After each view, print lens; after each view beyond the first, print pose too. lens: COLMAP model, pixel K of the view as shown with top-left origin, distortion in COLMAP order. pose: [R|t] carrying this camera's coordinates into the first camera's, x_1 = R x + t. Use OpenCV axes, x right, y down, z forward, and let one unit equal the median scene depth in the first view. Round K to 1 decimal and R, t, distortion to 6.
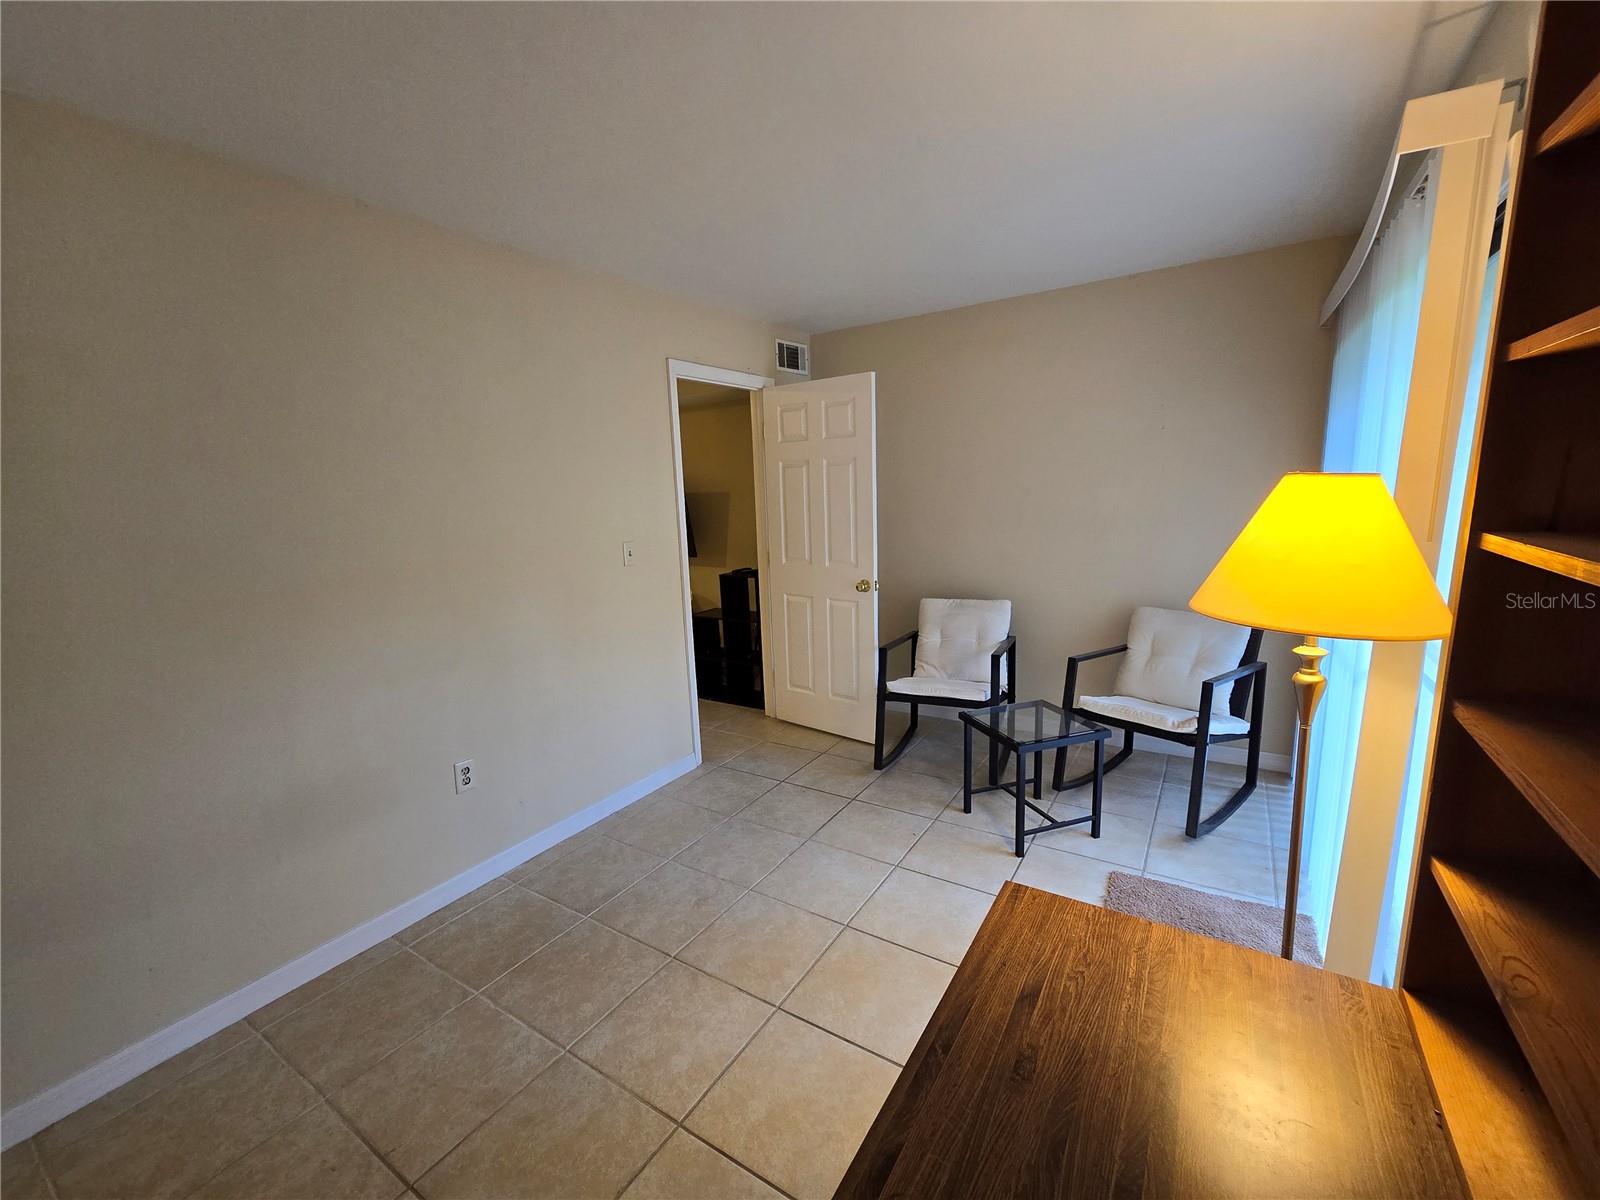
lens RADIAL K [[655.3, 0, 803.8], [0, 655.3, 606.7], [0, 0, 1]] dist [-0.002155, -0.000931]
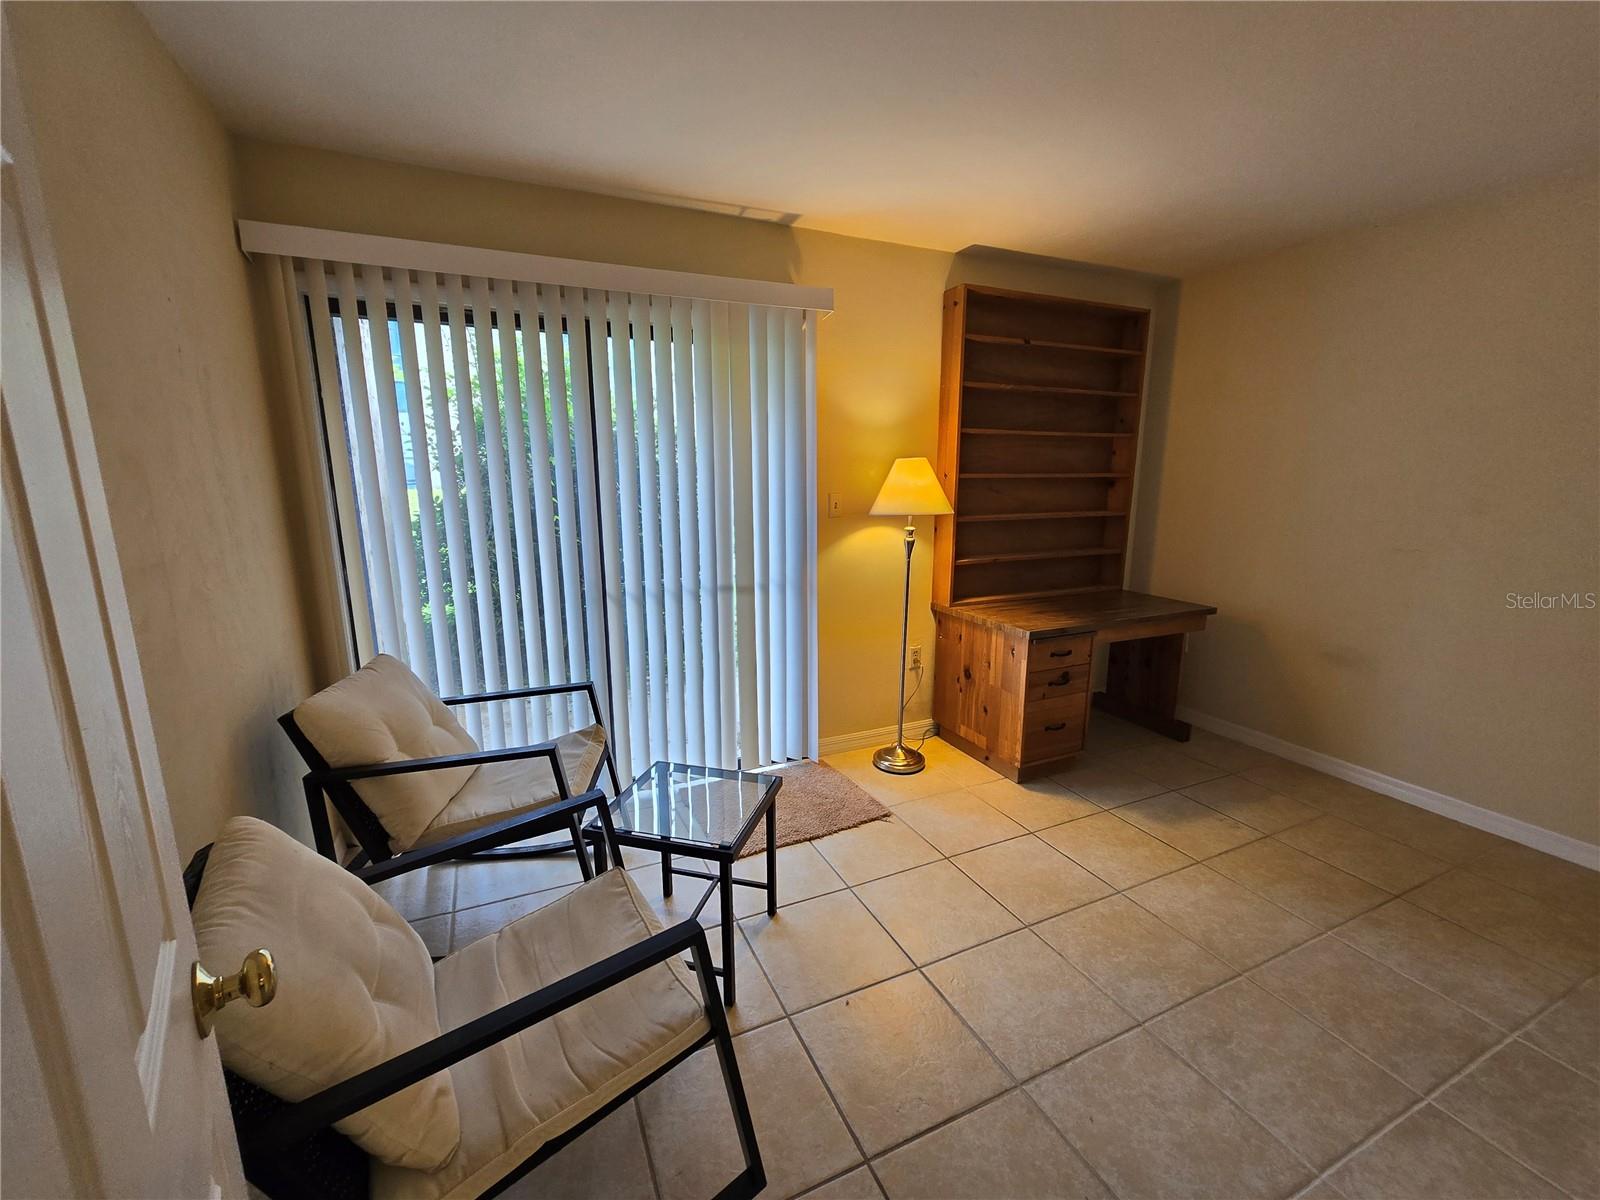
lens RADIAL K [[664.8, 0, 800.2], [0, 664.8, 605.8], [0, 0, 1]] dist [-0.000663, 0.001199]
pose [[-0.839558, -0.066726, 0.539156, -0.135892], [0.135987, 0.935024, 0.327473, -0.276554], [-0.525975, 0.348251, -0.775933, 1.666079]]
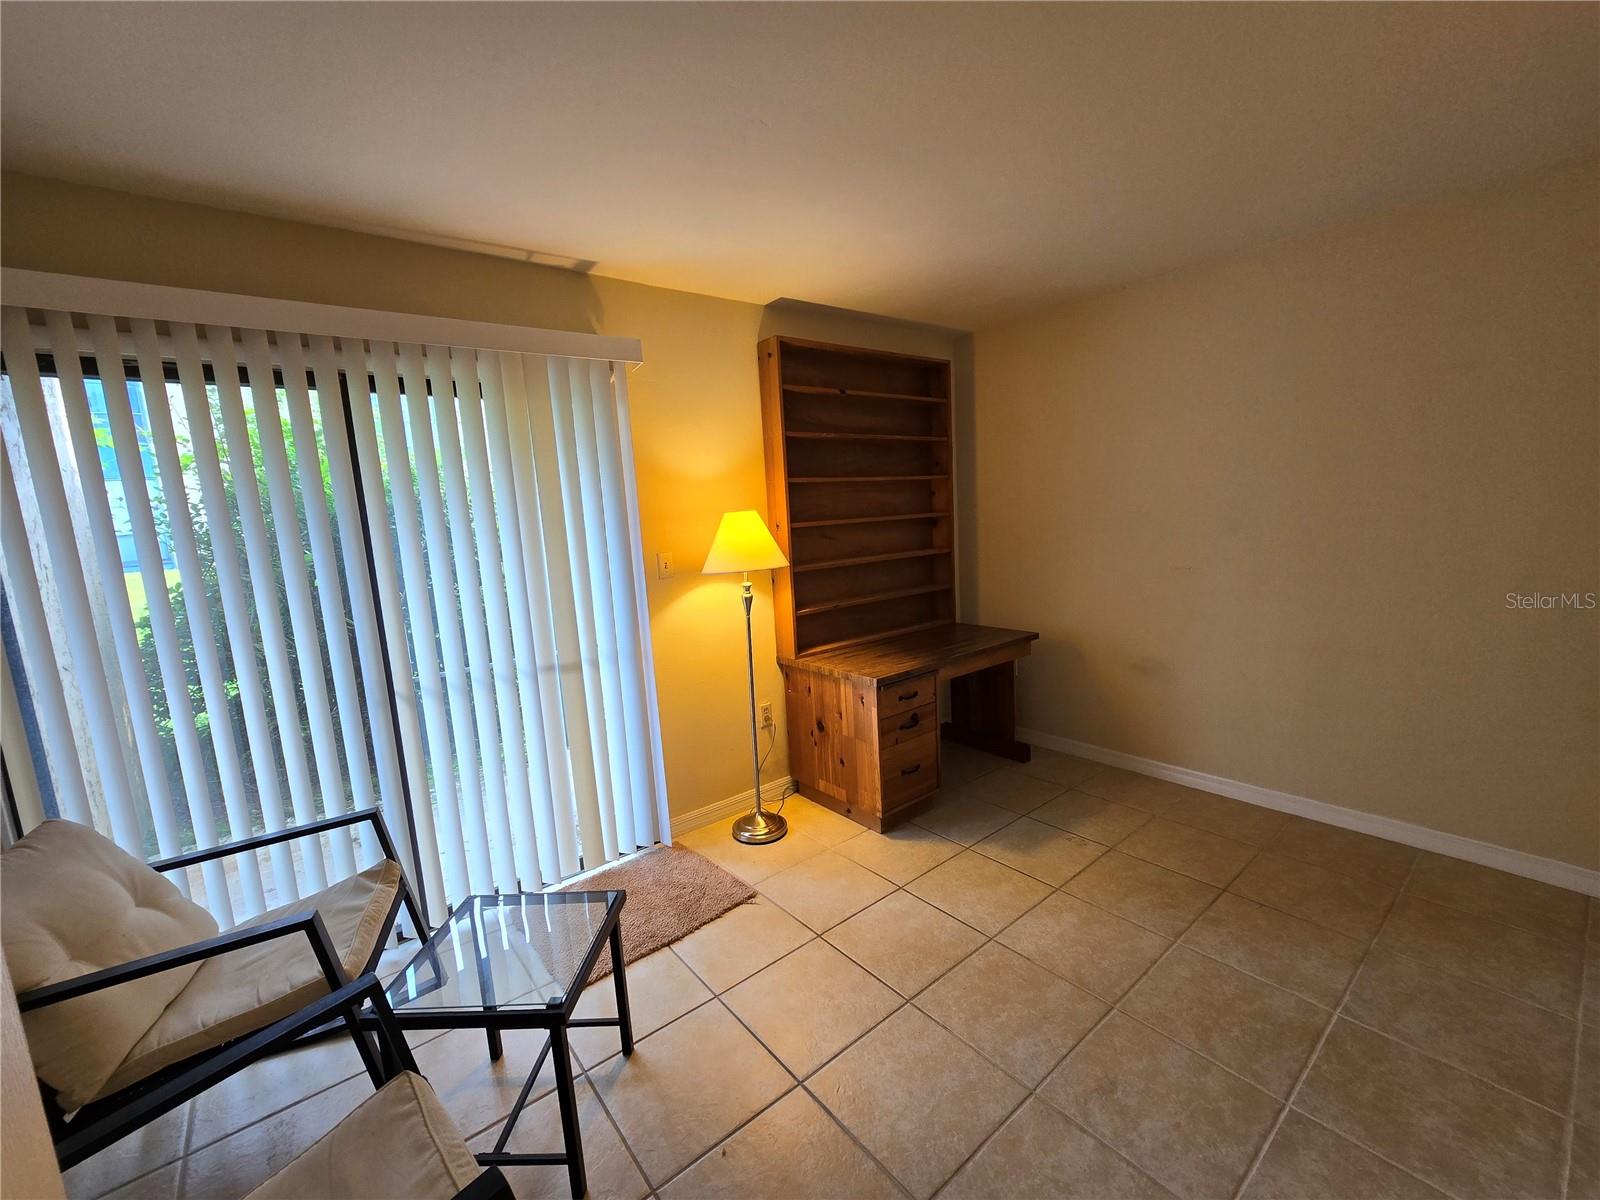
lens RADIAL K [[655.3, 0, 803.8], [0, 655.3, 606.7], [0, 0, 1]] dist [-0.002155, -0.000931]
pose [[-0.942109, 0.046099, 0.332123, -0.111874], [0.153653, 0.939739, 0.305419, -0.280714], [-0.298030, 0.338769, -0.892420, 1.571170]]
